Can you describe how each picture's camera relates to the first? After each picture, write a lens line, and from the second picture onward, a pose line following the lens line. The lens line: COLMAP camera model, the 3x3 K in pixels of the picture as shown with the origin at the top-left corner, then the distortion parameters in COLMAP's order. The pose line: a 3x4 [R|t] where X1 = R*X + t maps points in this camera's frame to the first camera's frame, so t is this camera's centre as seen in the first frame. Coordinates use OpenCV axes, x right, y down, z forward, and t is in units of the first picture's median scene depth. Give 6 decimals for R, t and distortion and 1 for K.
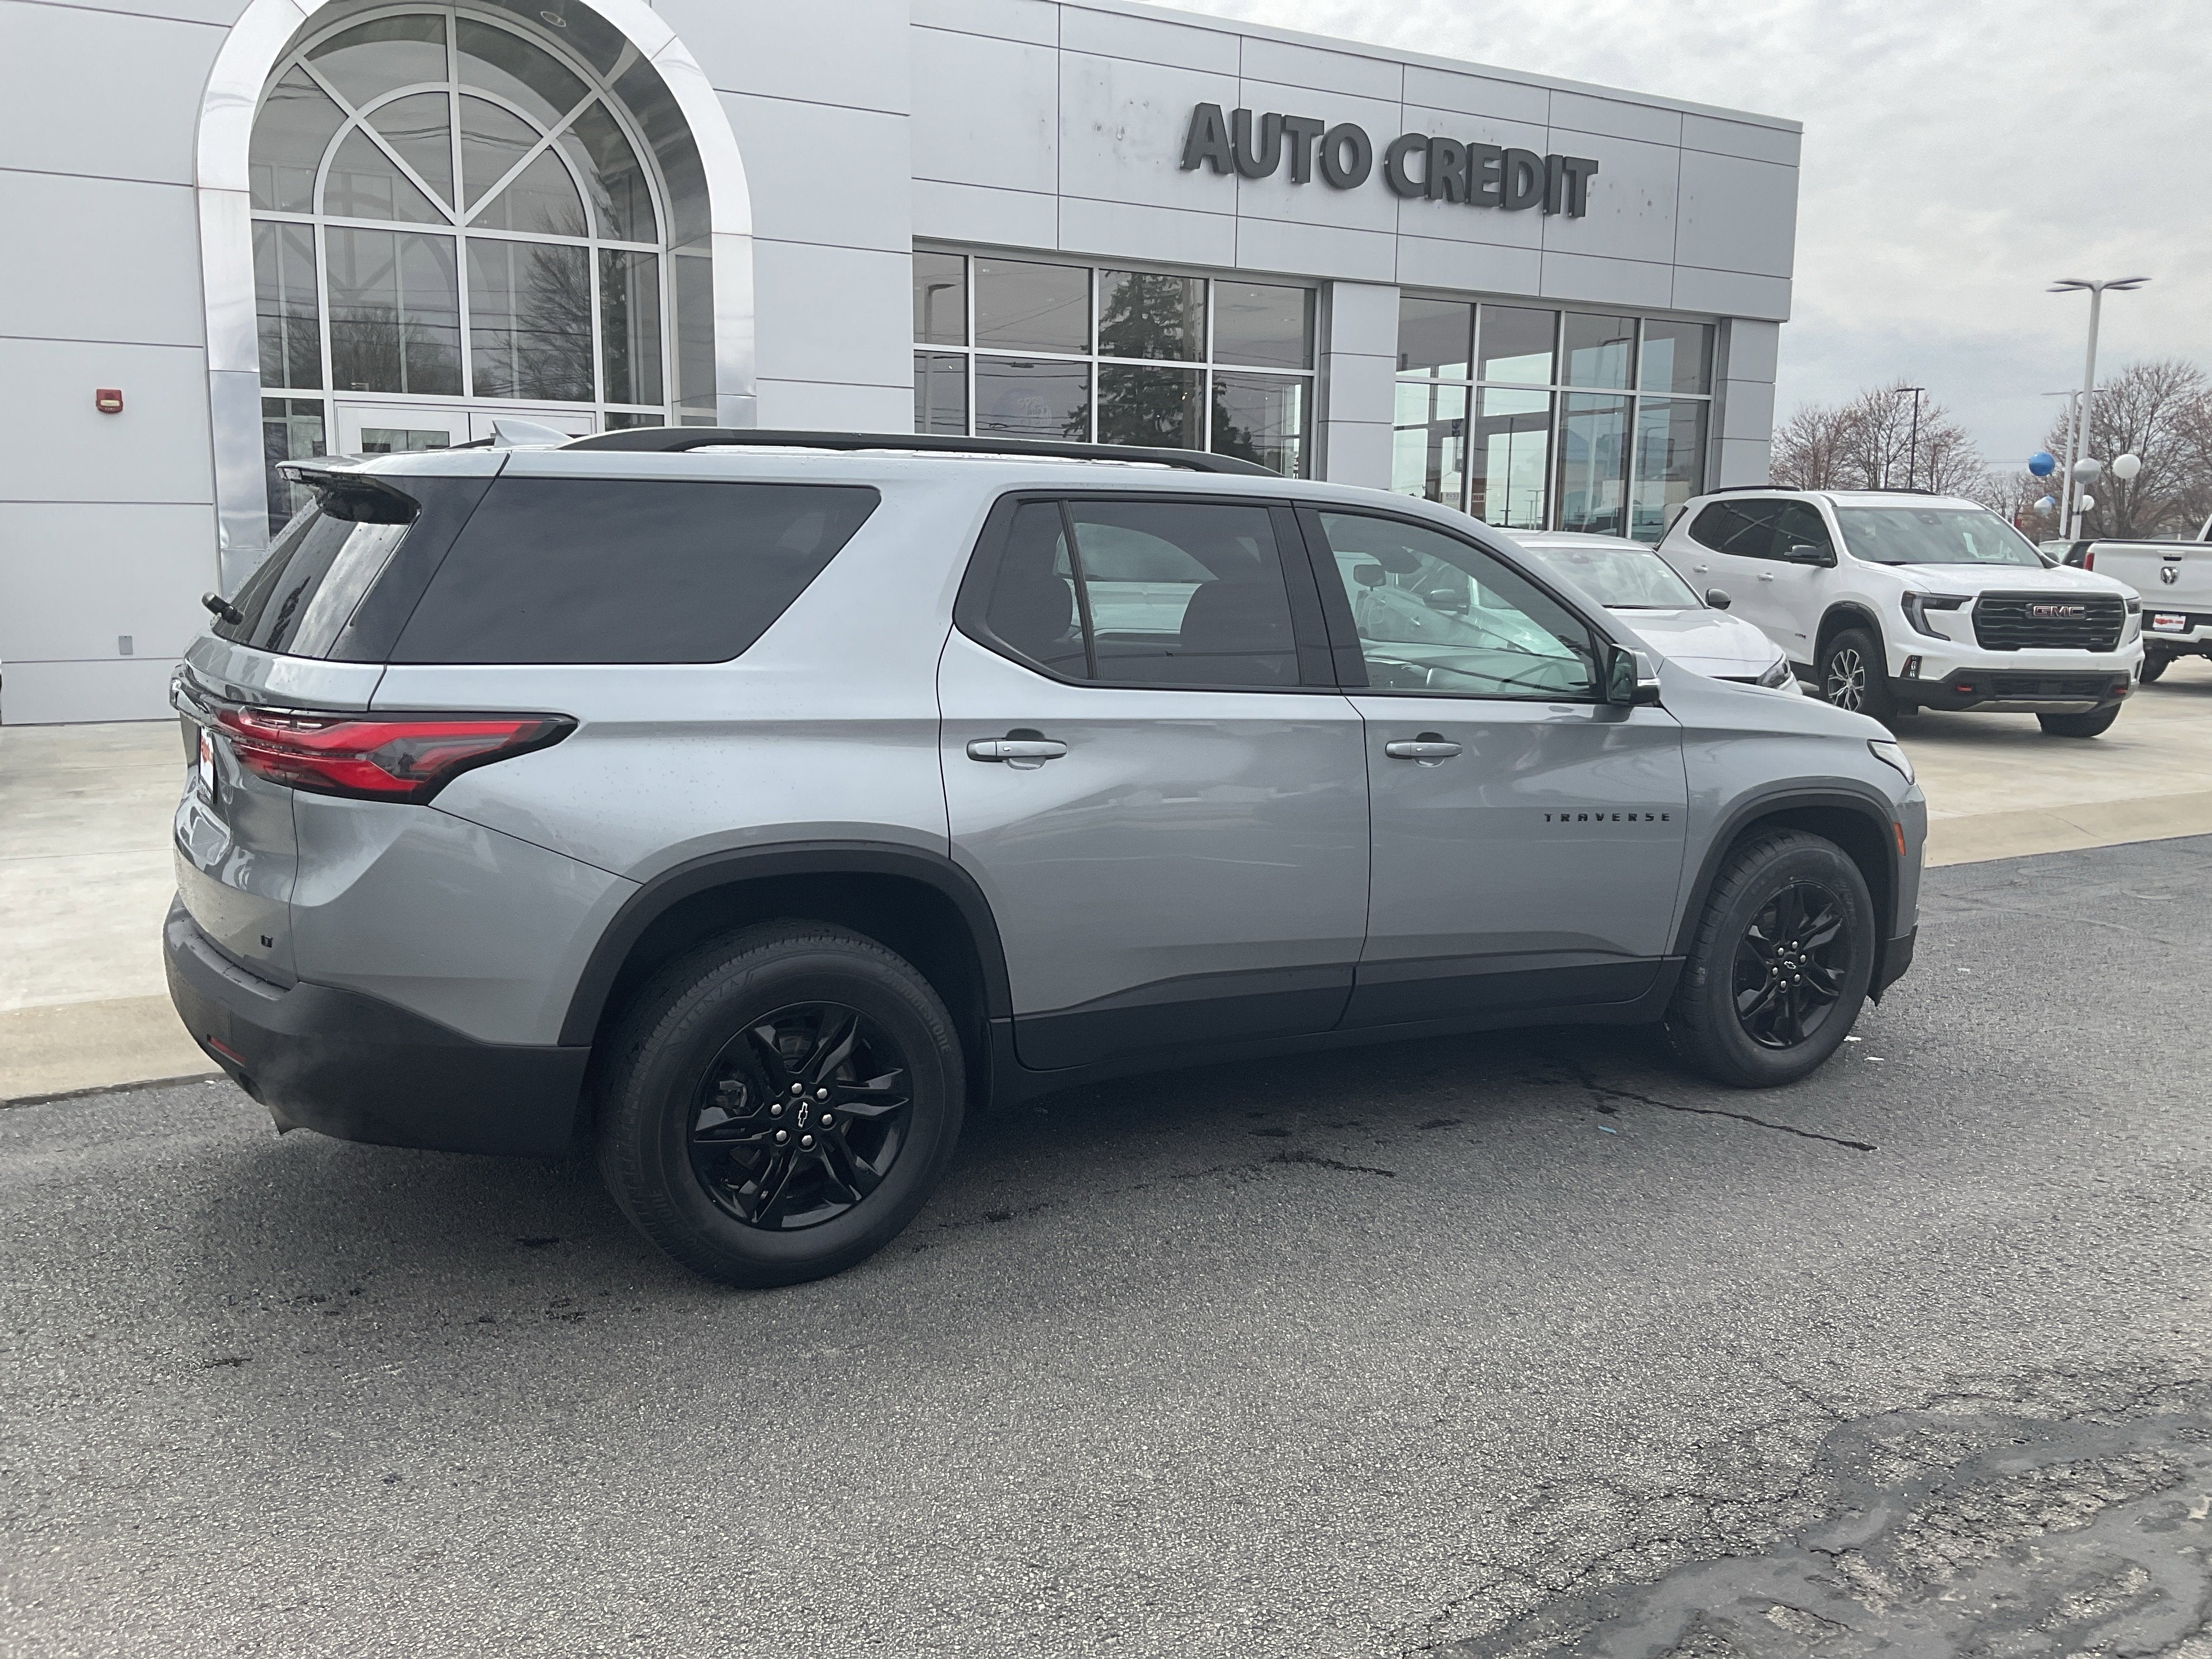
lens RADIAL K [[1812.3, 0, 1112.0], [0, 1812.3, 822.7], [0, 0, 1]] dist [0.069373, -0.137789]
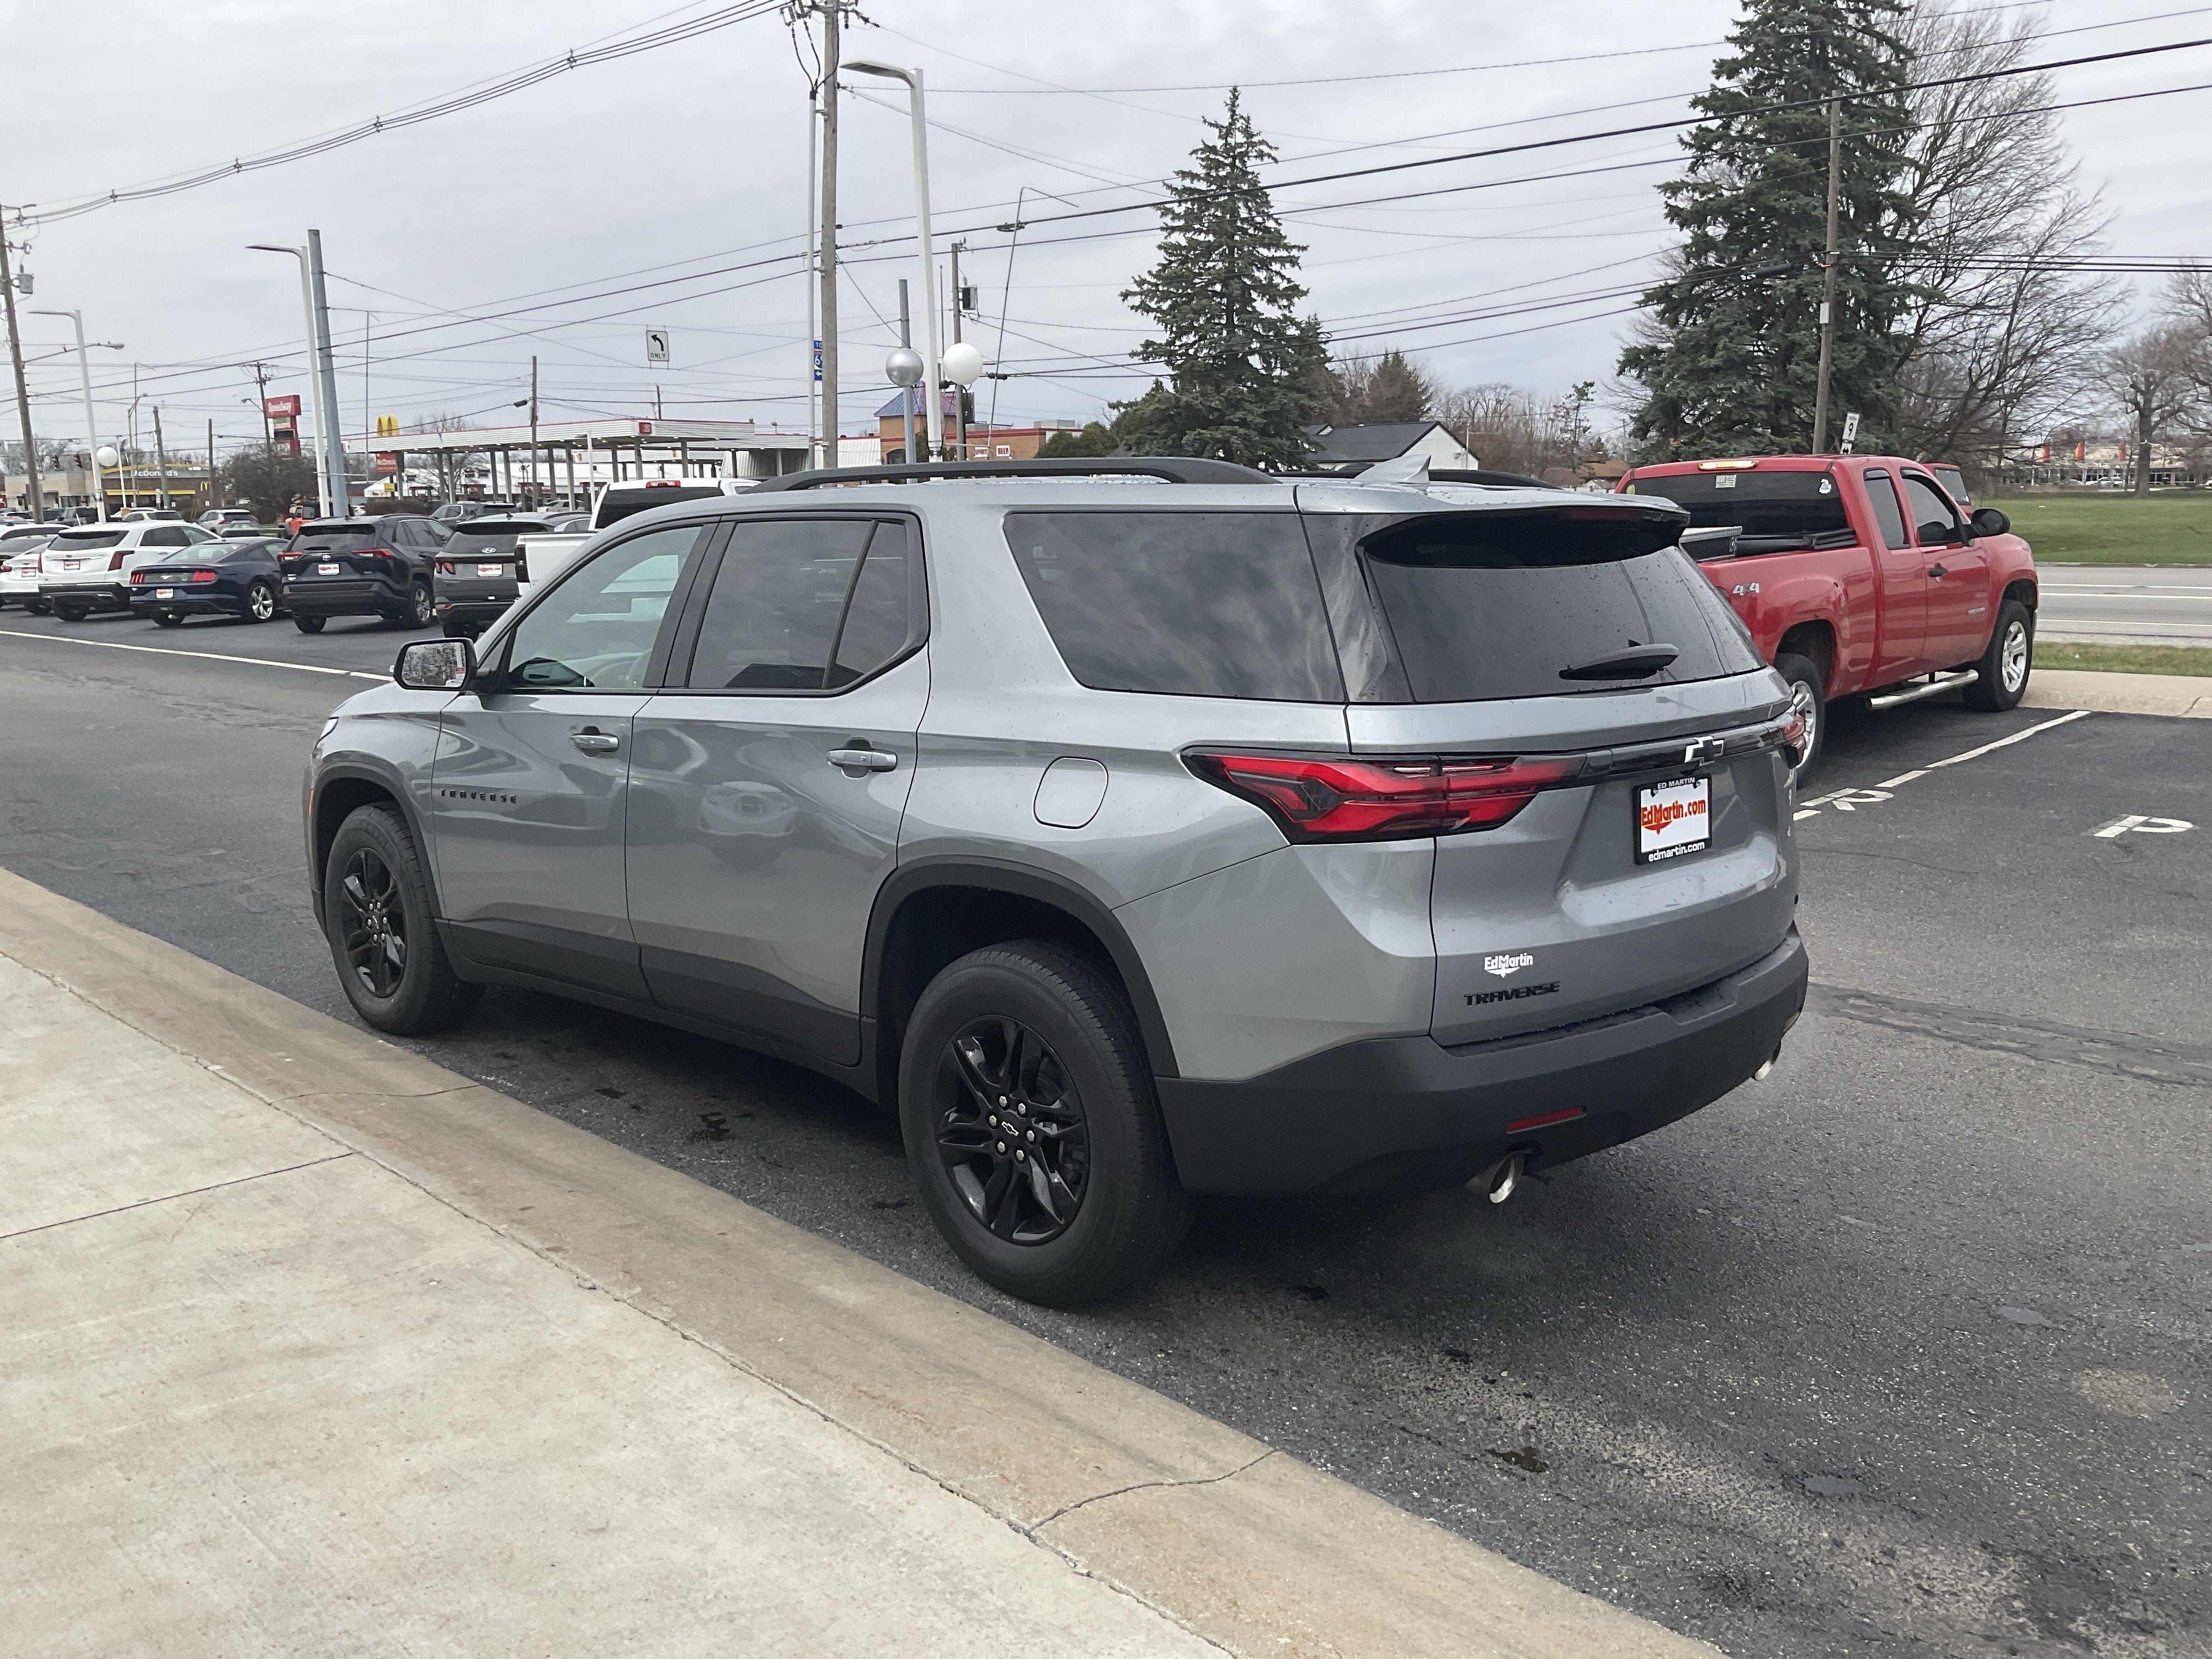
lens RADIAL K [[1812.3, 0, 1101.2], [0, 1812.3, 823.2], [0, 0, 1]] dist [0.069373, -0.137789]
pose [[-0.248171, -0.176969, 0.952414, -1.026091], [0.159344, 0.962322, 0.220330, -0.223496], [-0.955521, 0.206441, -0.210622, 1.156567]]
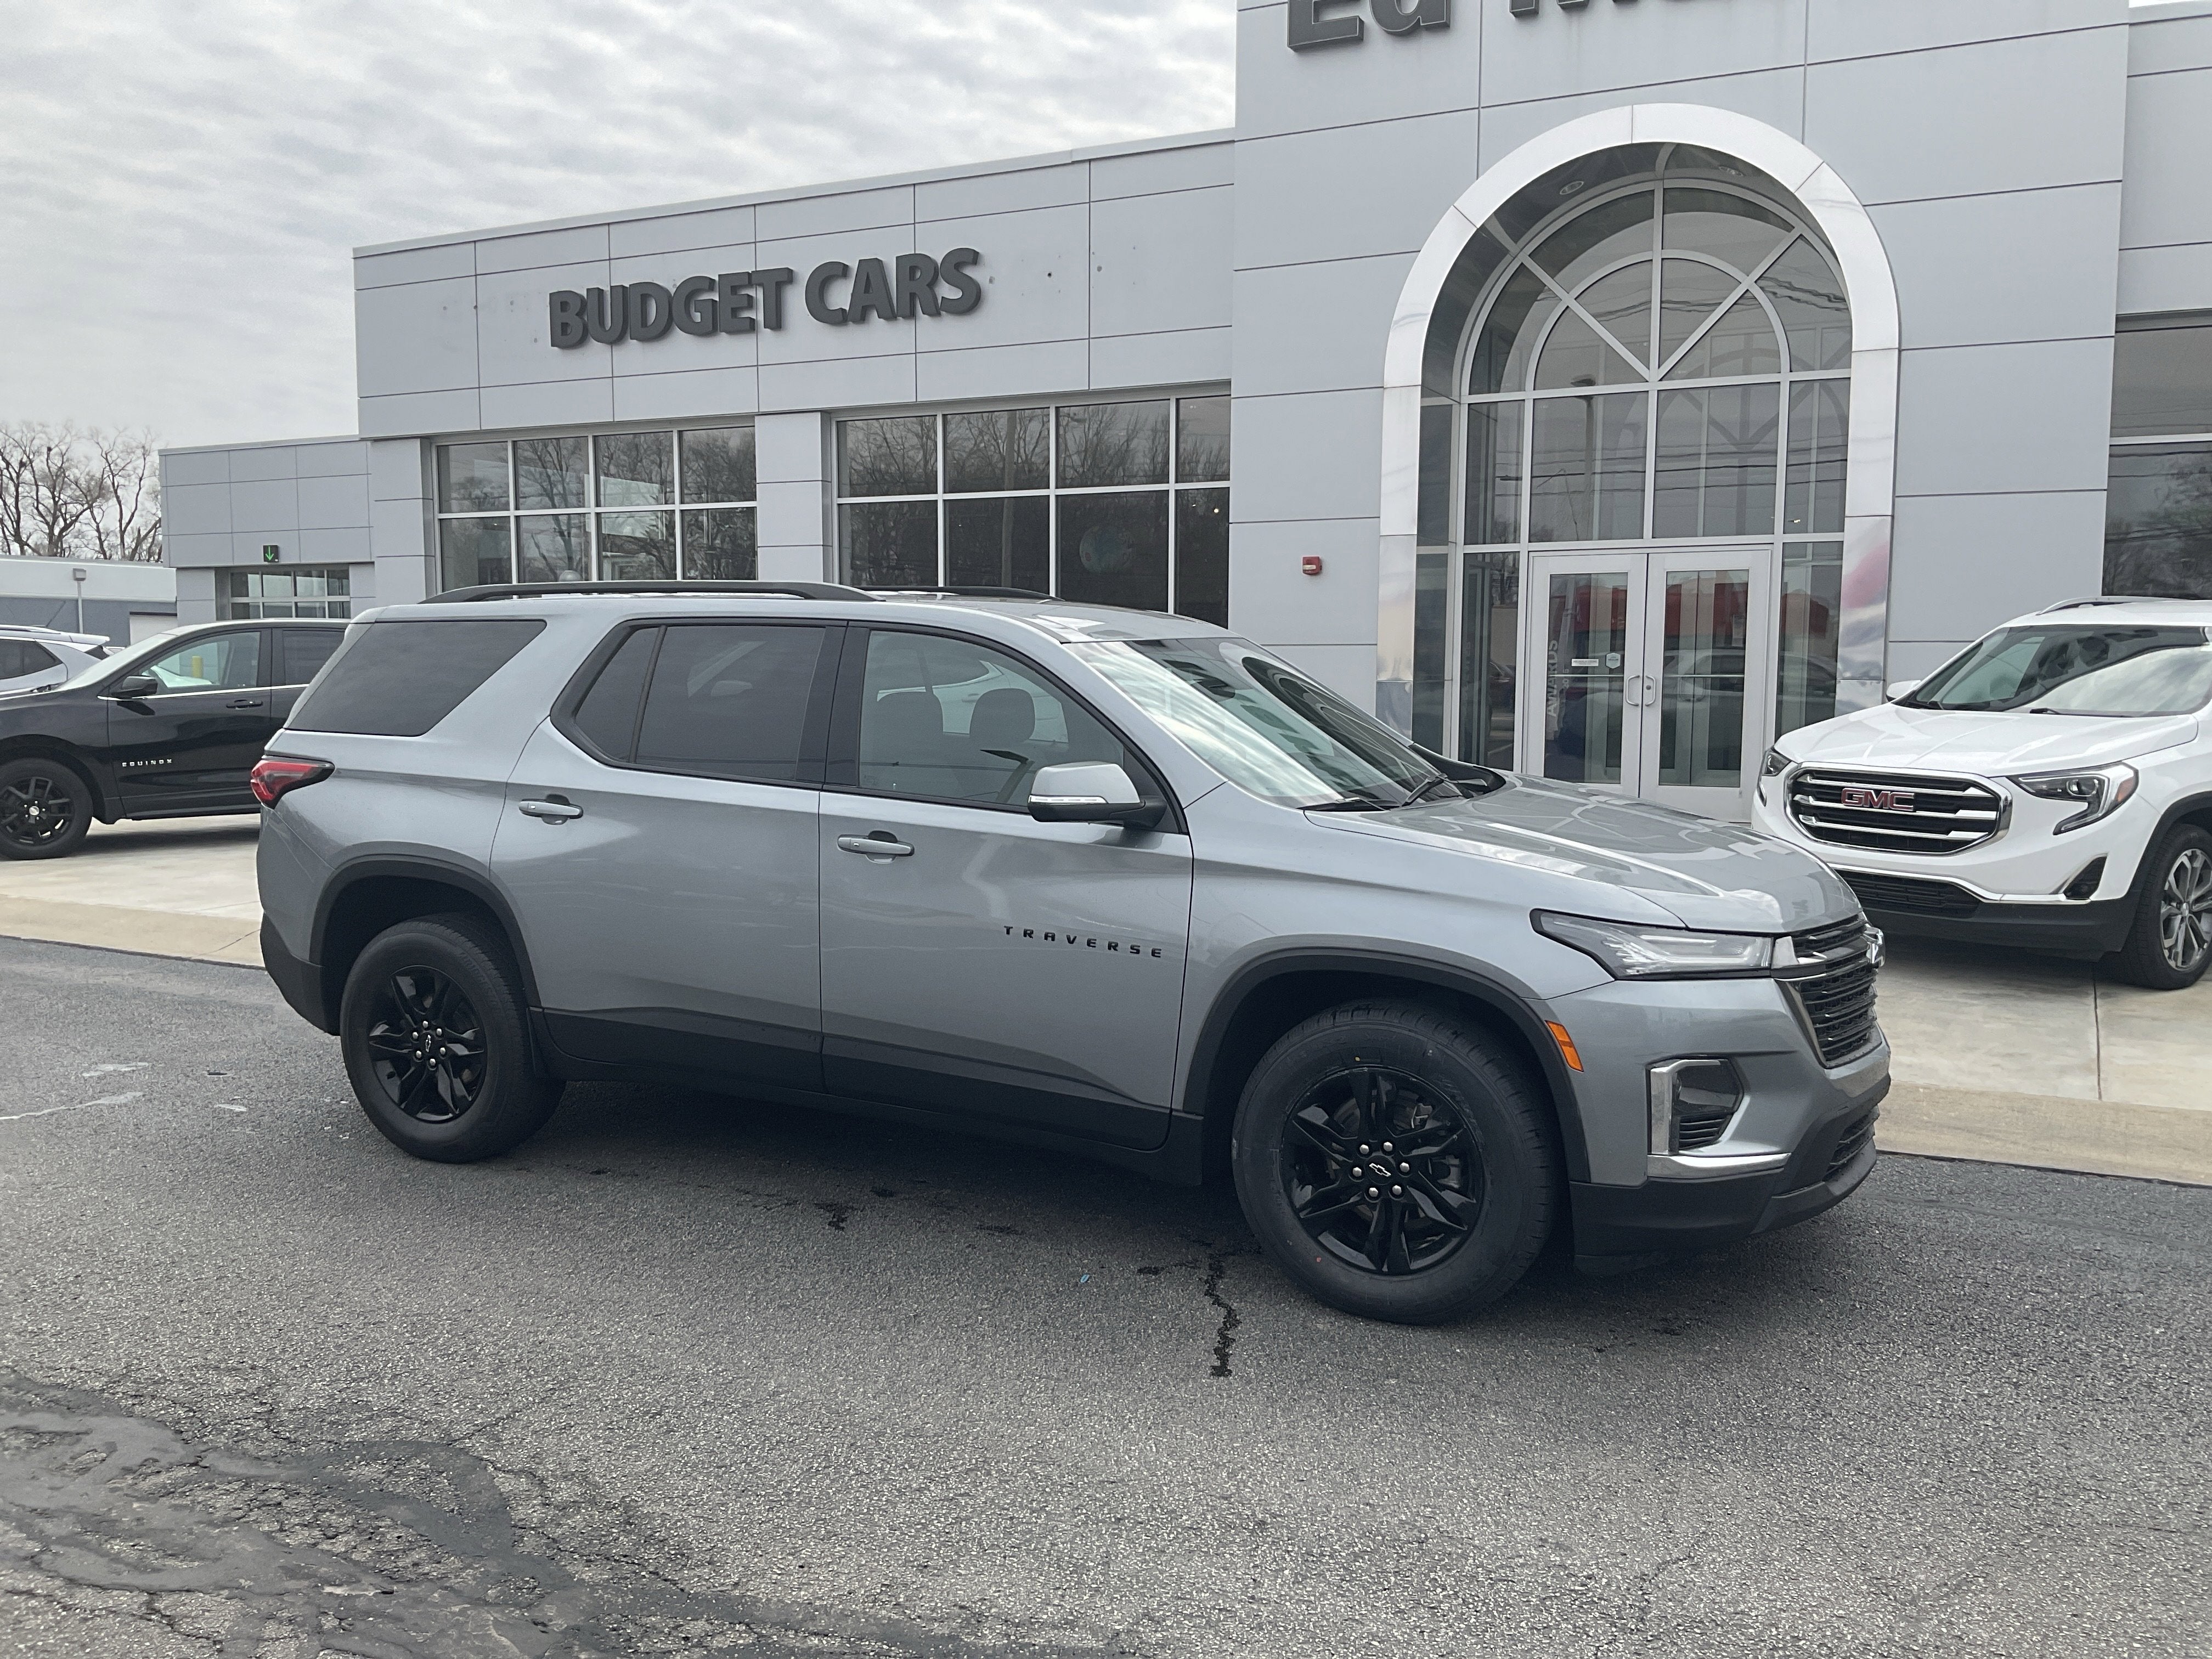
lens RADIAL K [[1812.3, 0, 1103.9], [0, 1812.3, 833.0], [0, 0, 1]] dist [0.069373, -0.137789]
pose [[0.550735, 0.067486, -0.831948, 1.008357], [-0.125883, 0.992041, -0.002859, -0.054905], [0.825133, 0.106303, 0.554847, 0.455163]]
